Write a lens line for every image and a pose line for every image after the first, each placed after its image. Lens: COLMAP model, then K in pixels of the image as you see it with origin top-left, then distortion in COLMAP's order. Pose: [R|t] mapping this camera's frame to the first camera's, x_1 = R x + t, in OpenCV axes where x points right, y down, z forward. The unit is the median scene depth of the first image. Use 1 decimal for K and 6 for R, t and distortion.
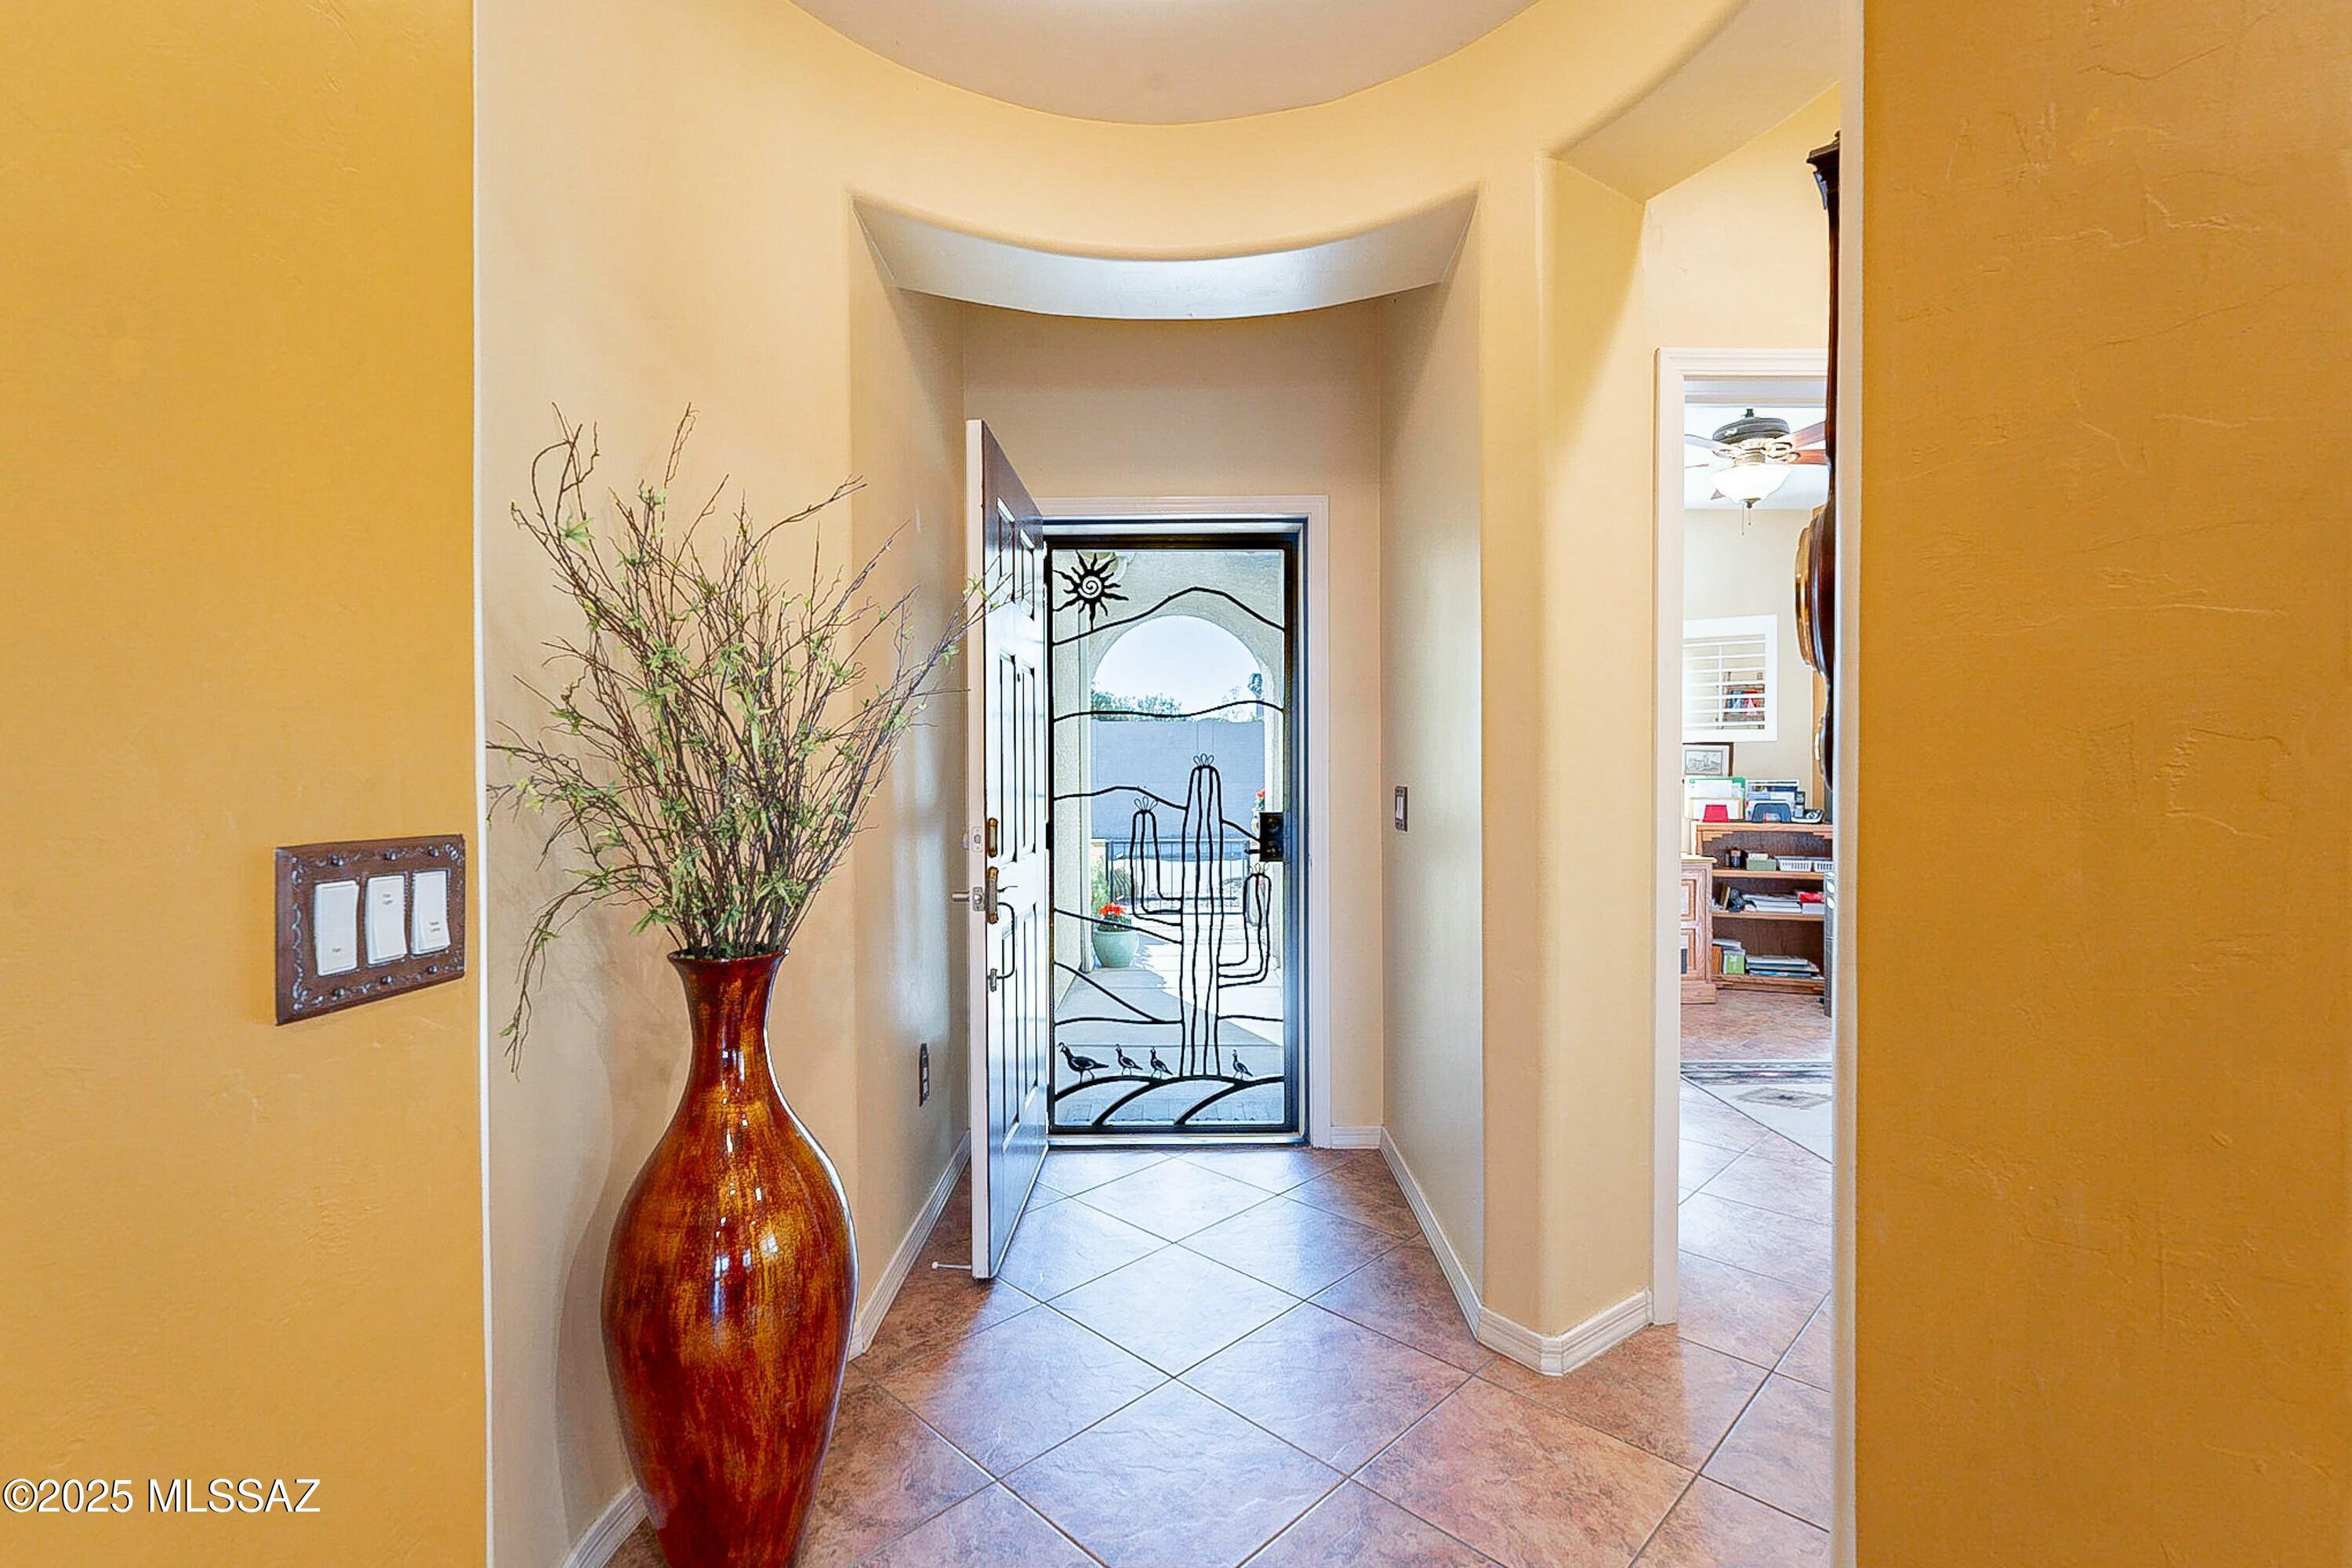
lens RADIAL K [[1033.3, 0, 1192.4], [0, 1033.3, 786.8], [0, 0, 1]] dist [-0.004808, 0.001134]
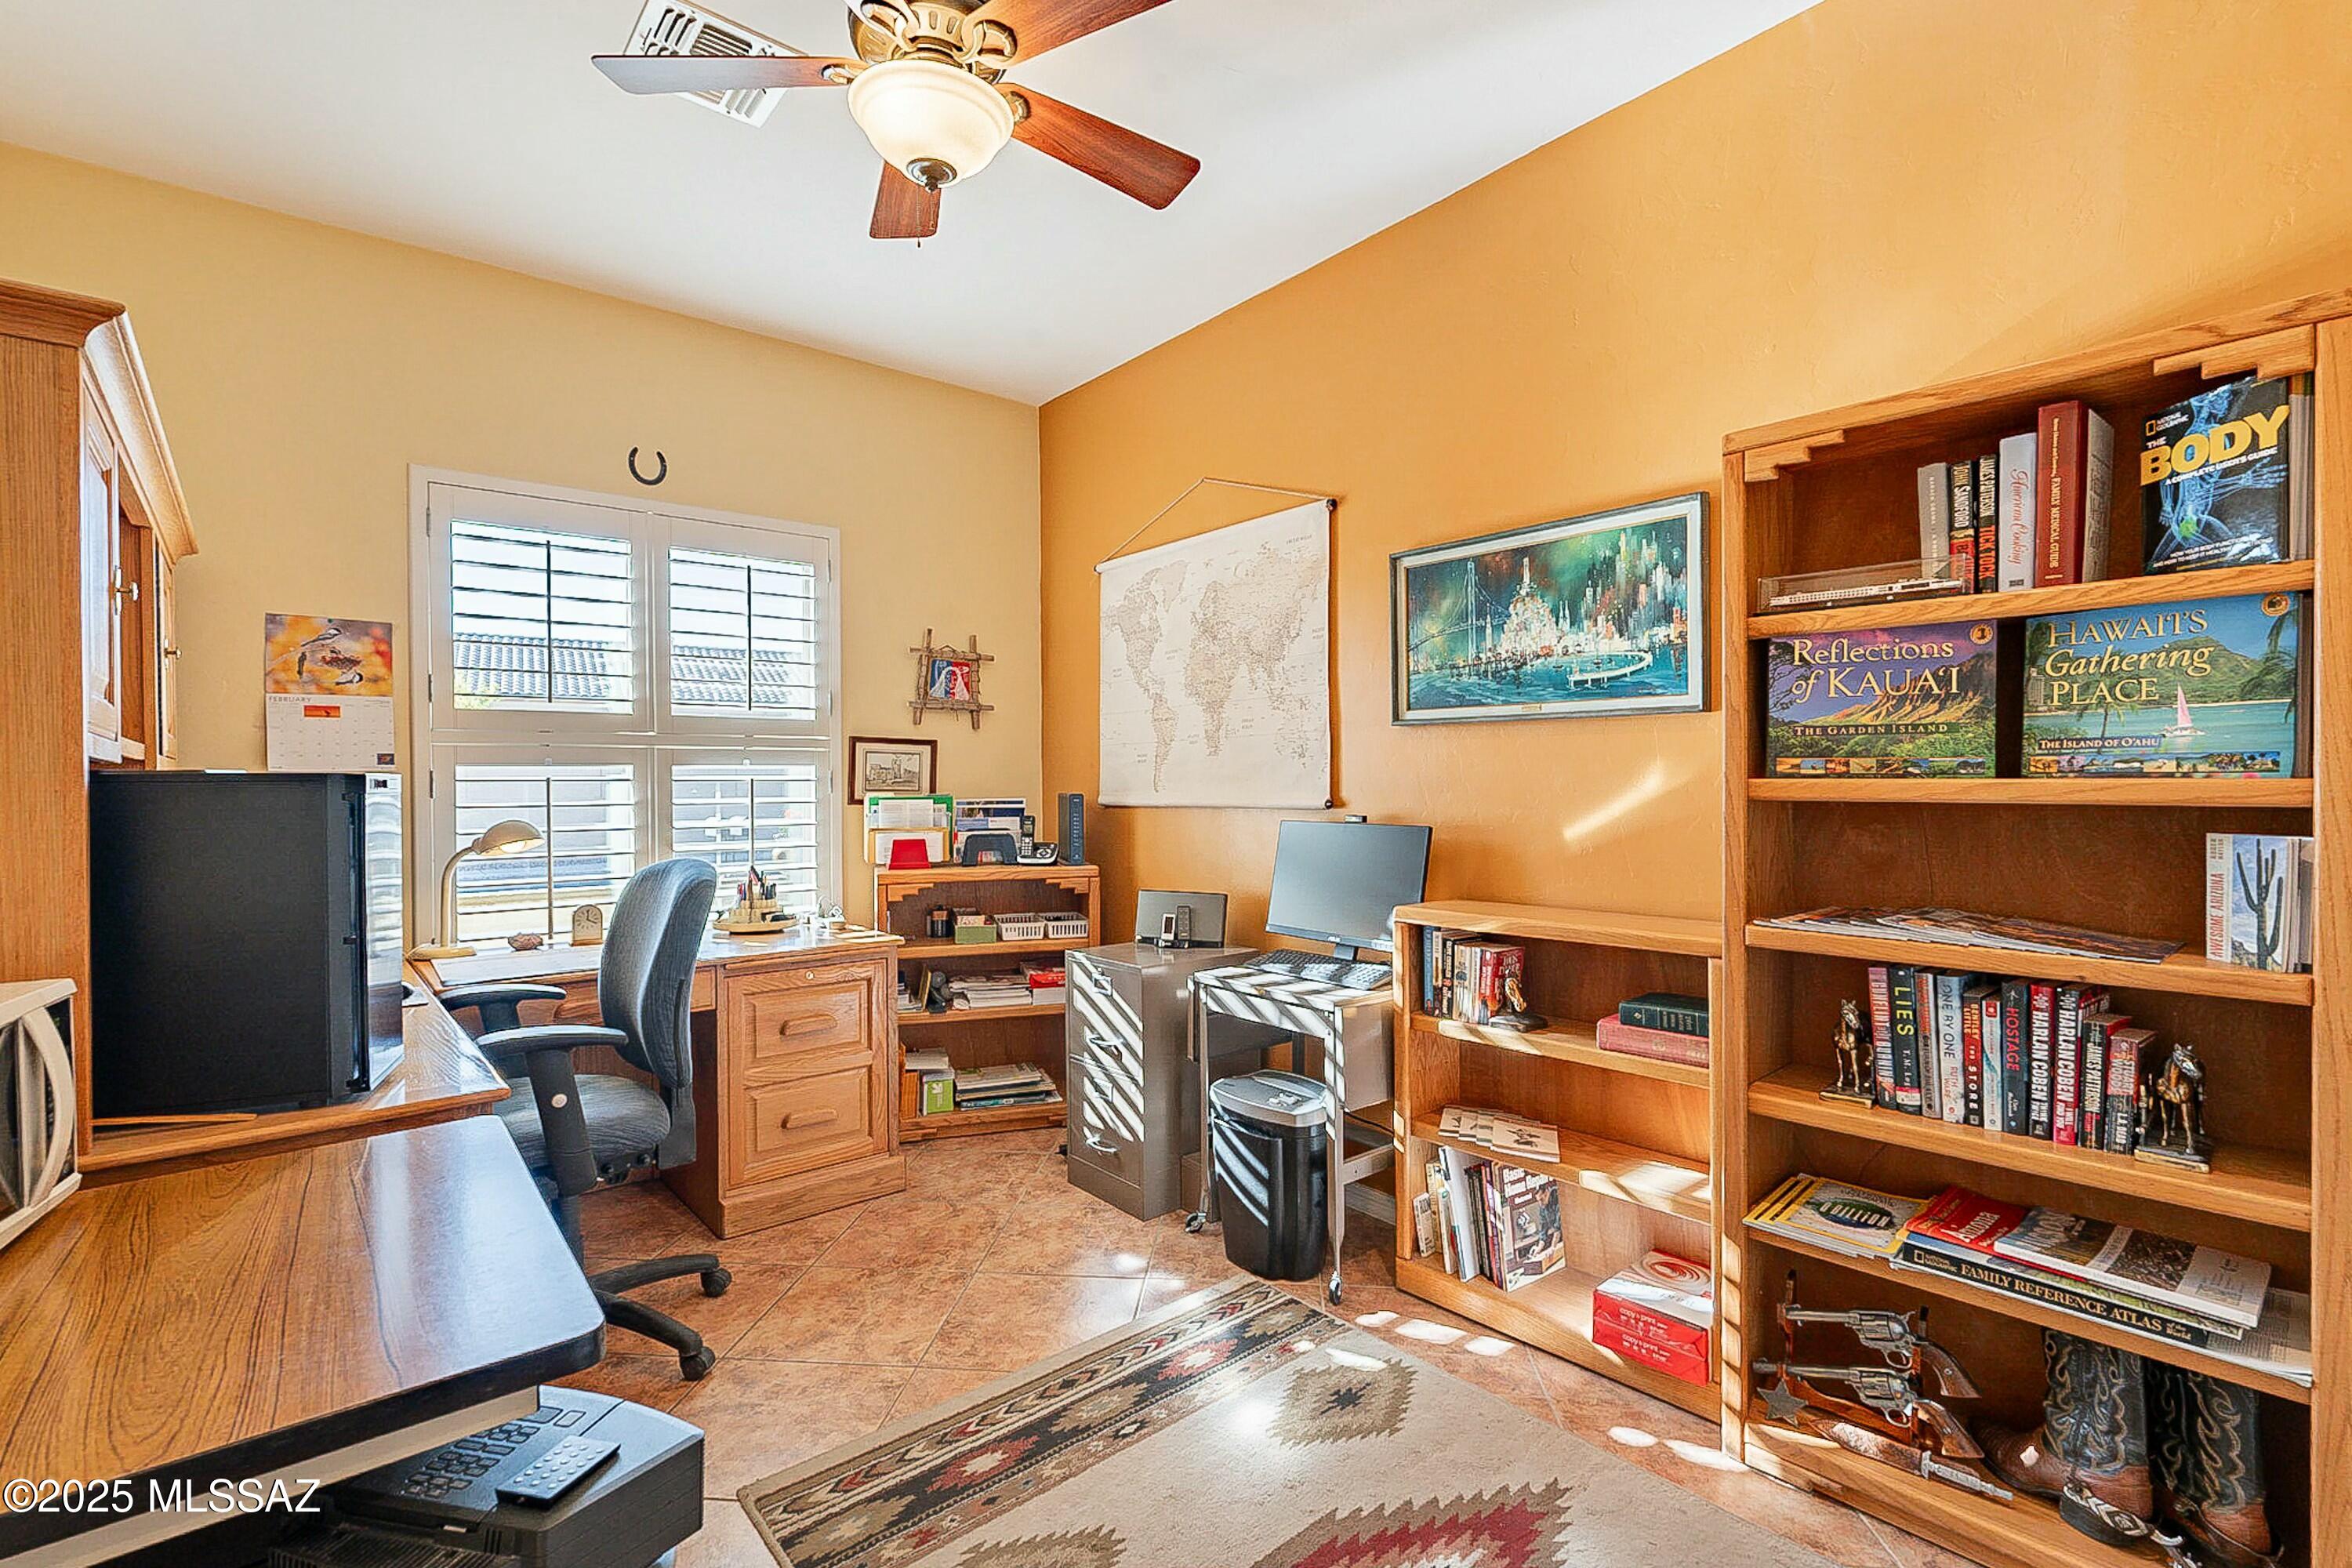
lens RADIAL K [[1033.3, 0, 1189.4], [0, 1033.3, 787.9], [0, 0, 1]] dist [-0.004808, 0.001134]
pose [[0.767329, -0.004490, 0.641238, 0.243451], [0.010009, 0.999938, -0.004975, -0.009084], [-0.641176, 0.010236, 0.767326, 0.424389]]
